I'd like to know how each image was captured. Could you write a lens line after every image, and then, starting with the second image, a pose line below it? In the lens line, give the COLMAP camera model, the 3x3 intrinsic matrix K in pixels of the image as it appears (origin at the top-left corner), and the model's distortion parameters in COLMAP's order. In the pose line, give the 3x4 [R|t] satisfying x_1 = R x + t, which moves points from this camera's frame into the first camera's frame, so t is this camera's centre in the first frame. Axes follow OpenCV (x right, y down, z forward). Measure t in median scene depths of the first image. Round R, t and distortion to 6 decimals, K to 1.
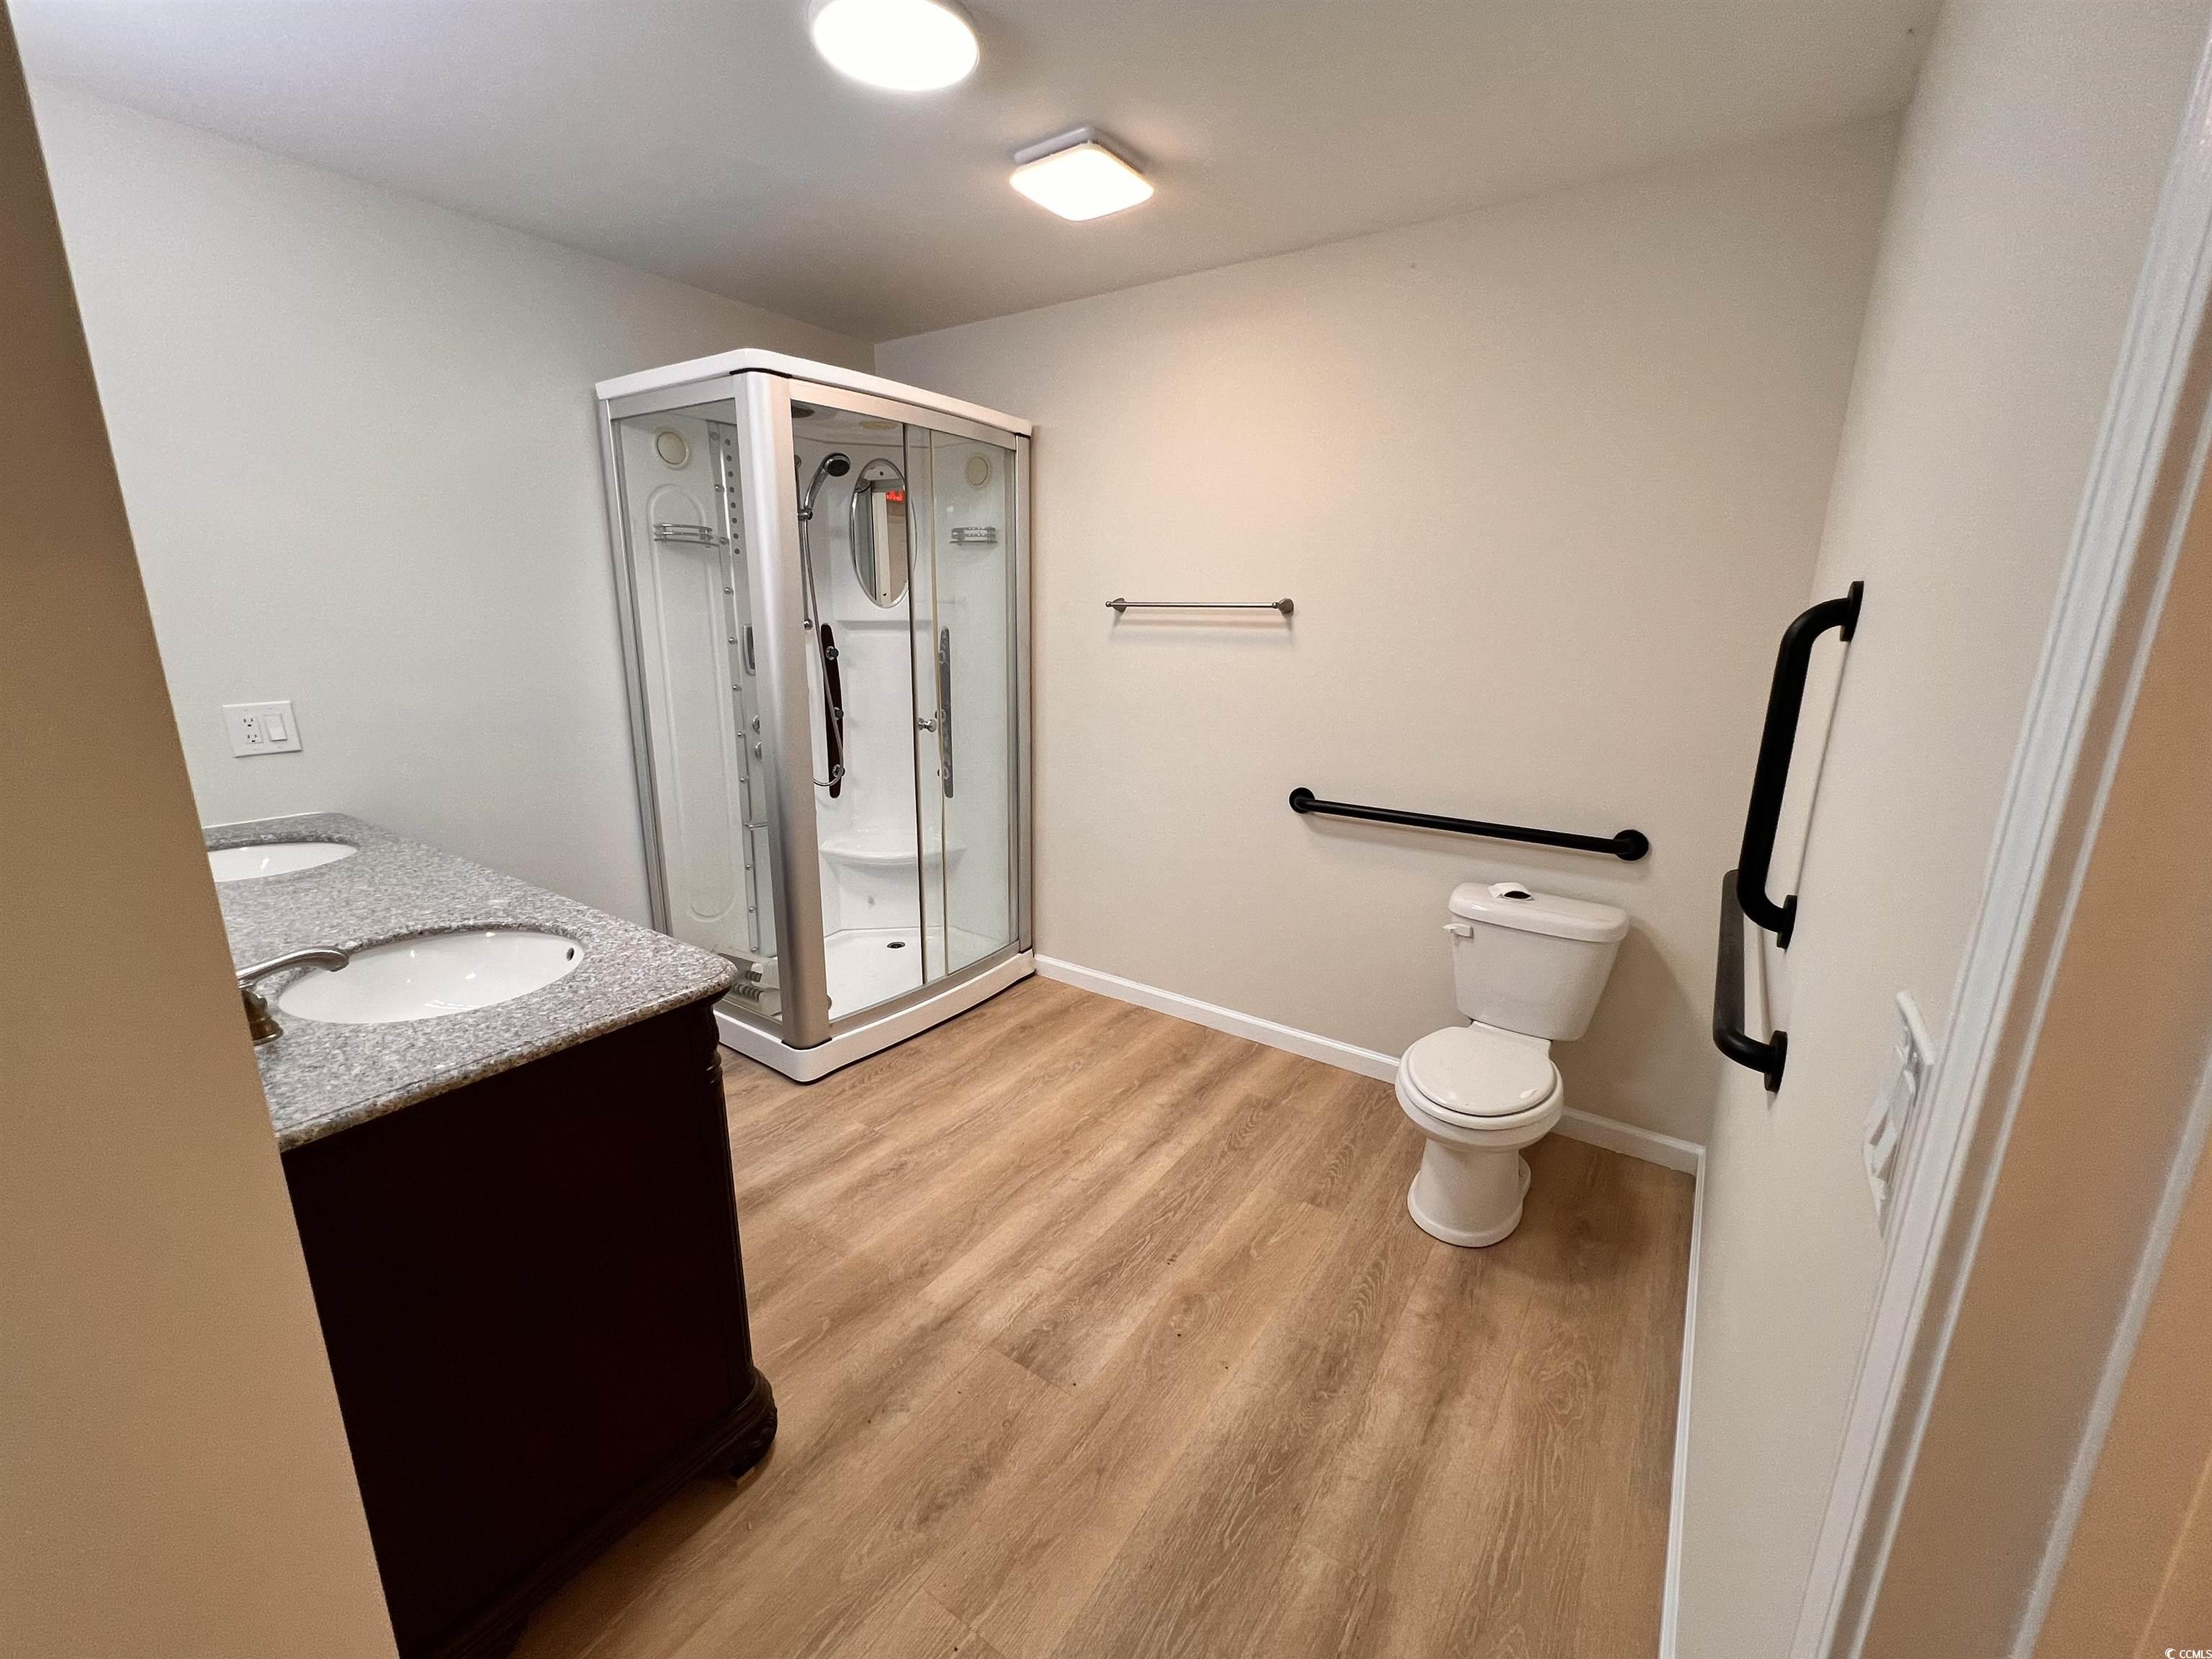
lens RADIAL K [[891.8, 0, 1106.0], [0, 891.8, 829.5], [0, 0, 1]] dist [-0.002171, 0.000181]
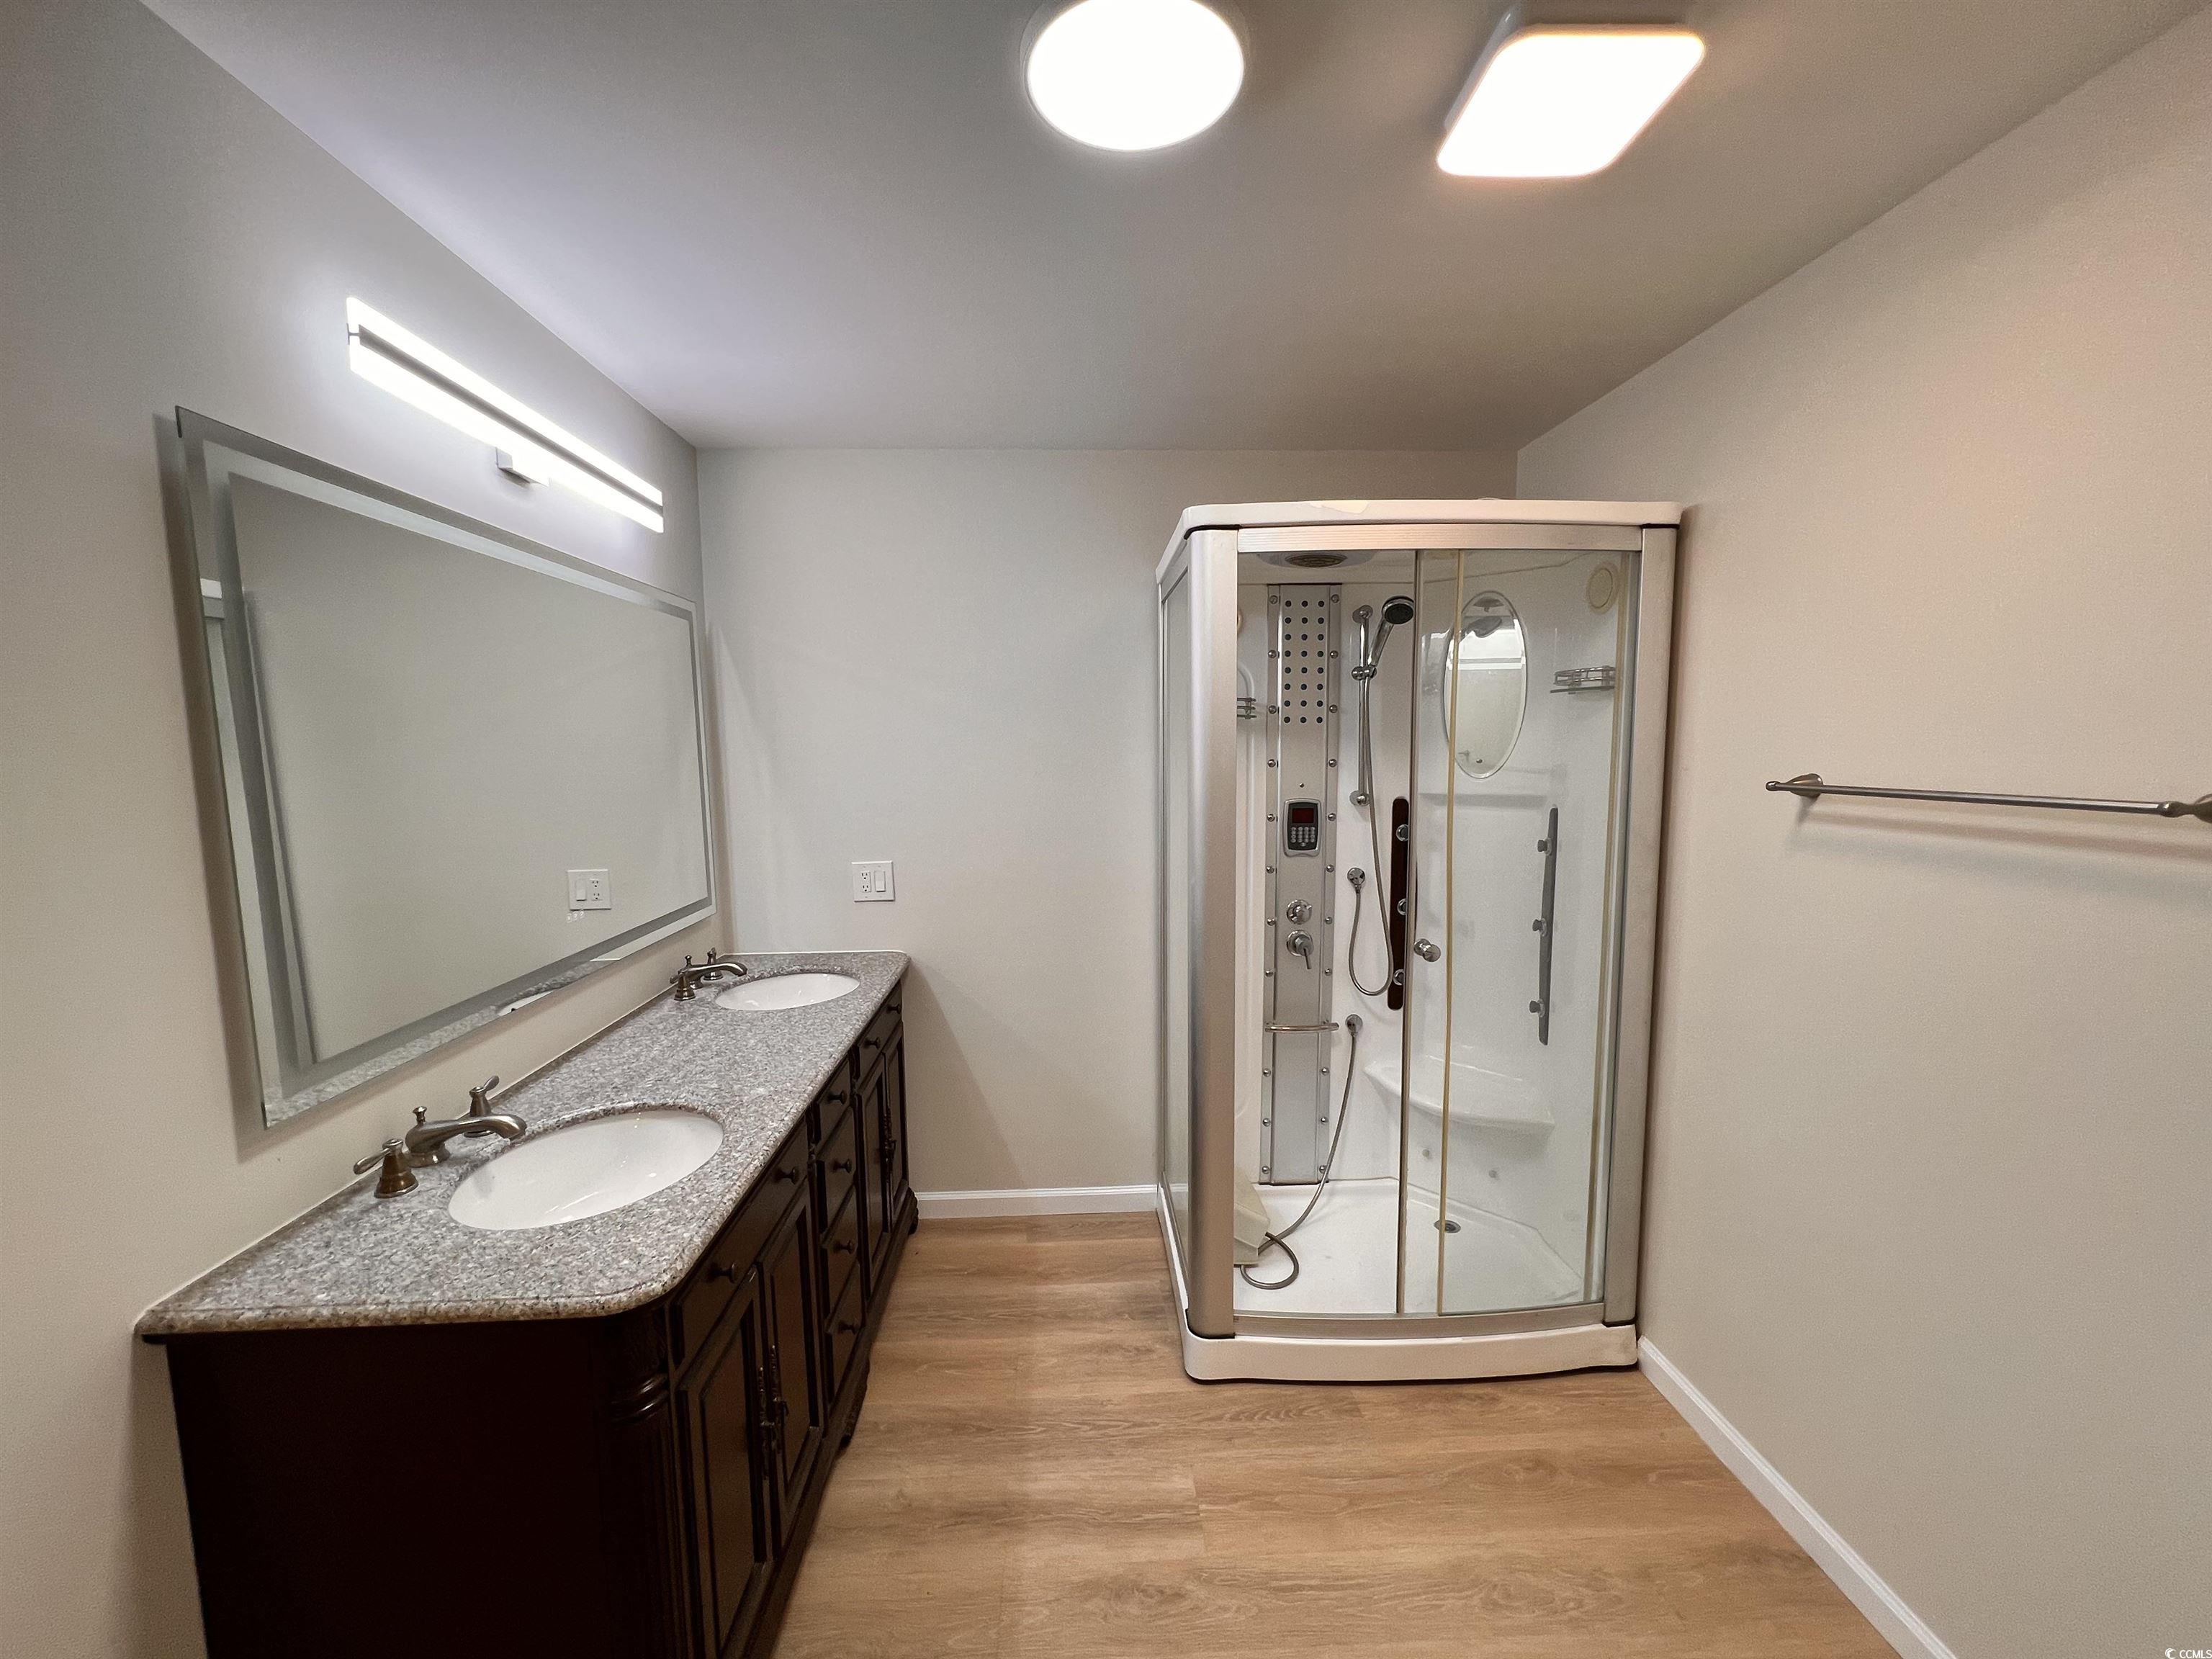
lens RADIAL K [[891.8, 0, 1106.0], [0, 891.8, 829.5], [0, 0, 1]] dist [-0.002171, 0.000181]
pose [[0.600230, 0.057930, -0.797727, 0.195657], [-0.171715, 0.983450, -0.057786, -0.120971], [0.781177, 0.171667, 0.600244, 0.340381]]
